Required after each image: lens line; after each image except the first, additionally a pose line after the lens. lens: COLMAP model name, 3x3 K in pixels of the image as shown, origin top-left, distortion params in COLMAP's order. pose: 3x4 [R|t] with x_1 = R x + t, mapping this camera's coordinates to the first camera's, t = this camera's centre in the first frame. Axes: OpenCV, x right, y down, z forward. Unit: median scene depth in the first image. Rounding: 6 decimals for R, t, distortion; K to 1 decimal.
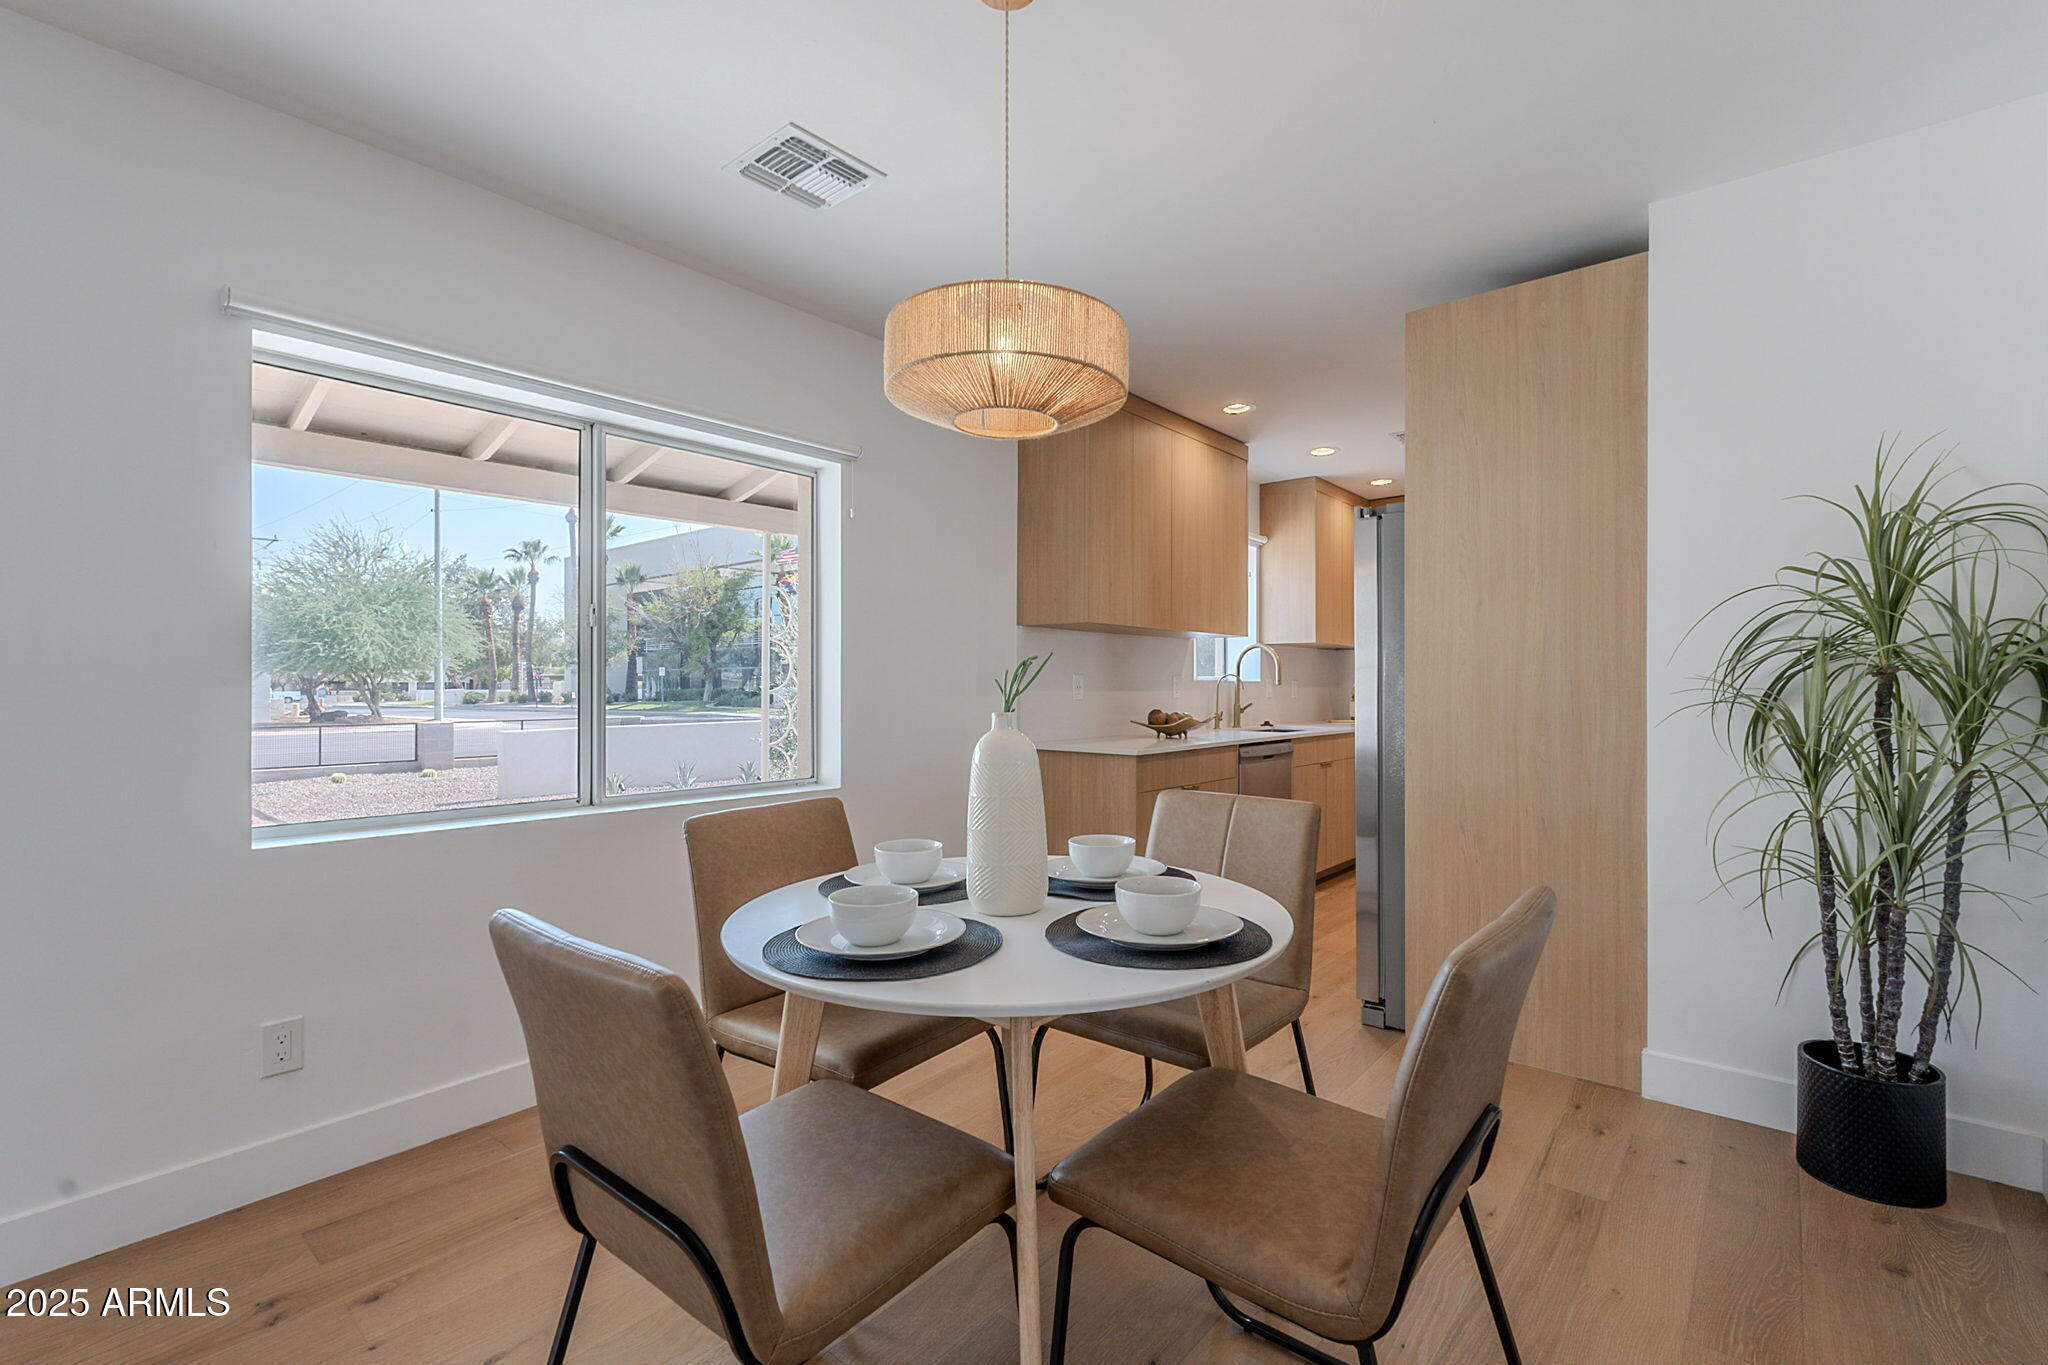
lens RADIAL K [[895.3, 0, 1019.4], [0, 895.3, 688.7], [0, 0, 1]] dist [0.001456, -0.000047]
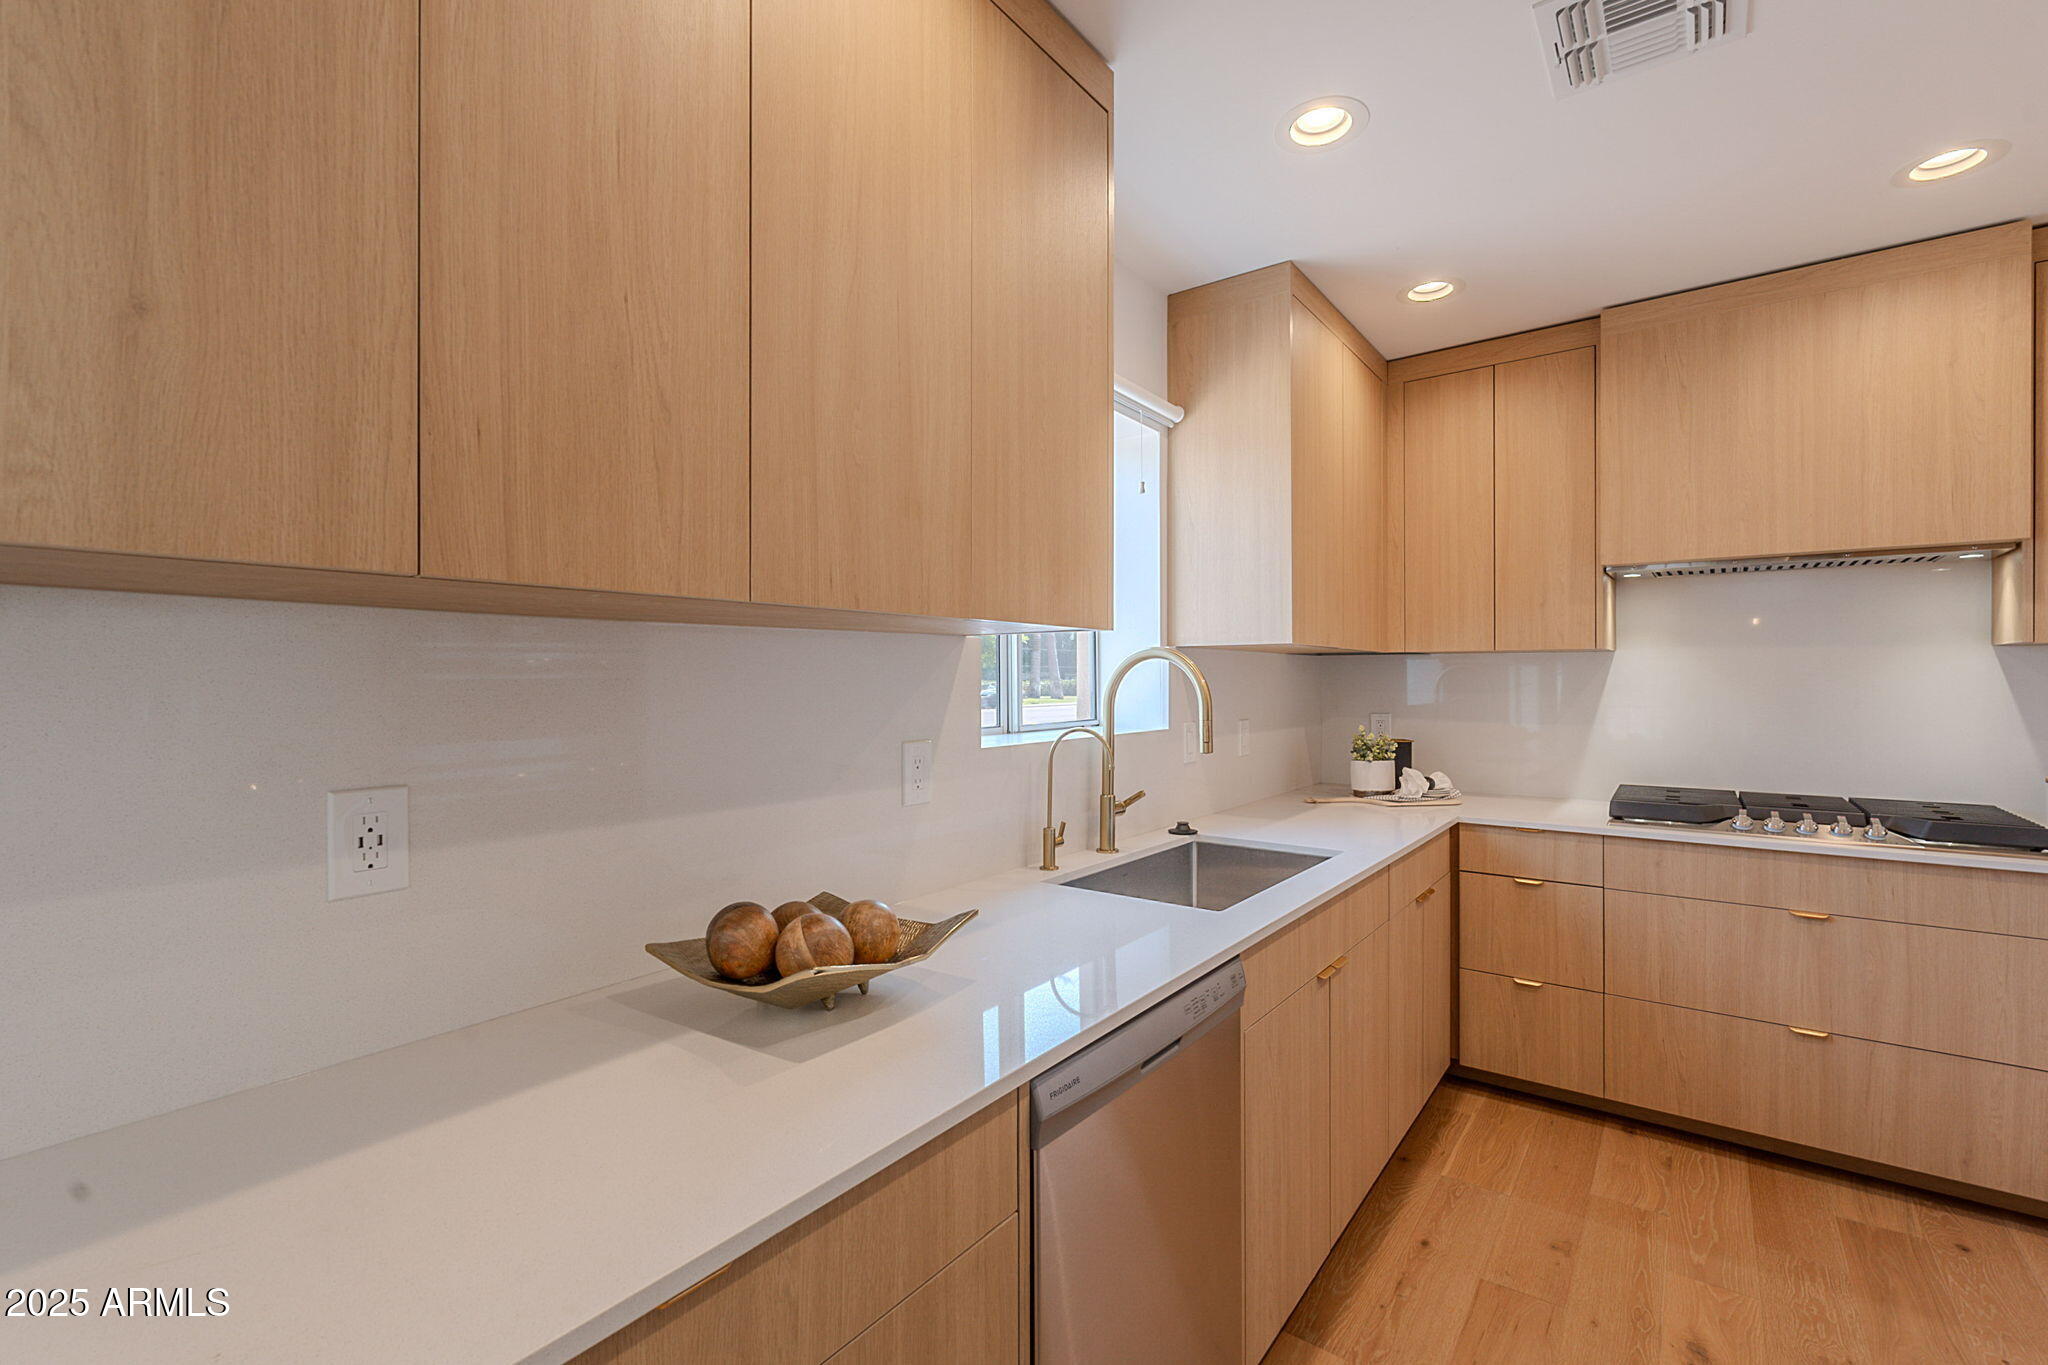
lens RADIAL K [[895.3, 0, 1019.6], [0, 895.3, 680.5], [0, 0, 1]] dist [0.001456, -0.000047]
pose [[0.997517, -0.001343, 0.070417, 0.170703], [0.001268, 0.999999, 0.001110, -0.033925], [-0.070418, -0.001018, 0.997517, 0.583197]]
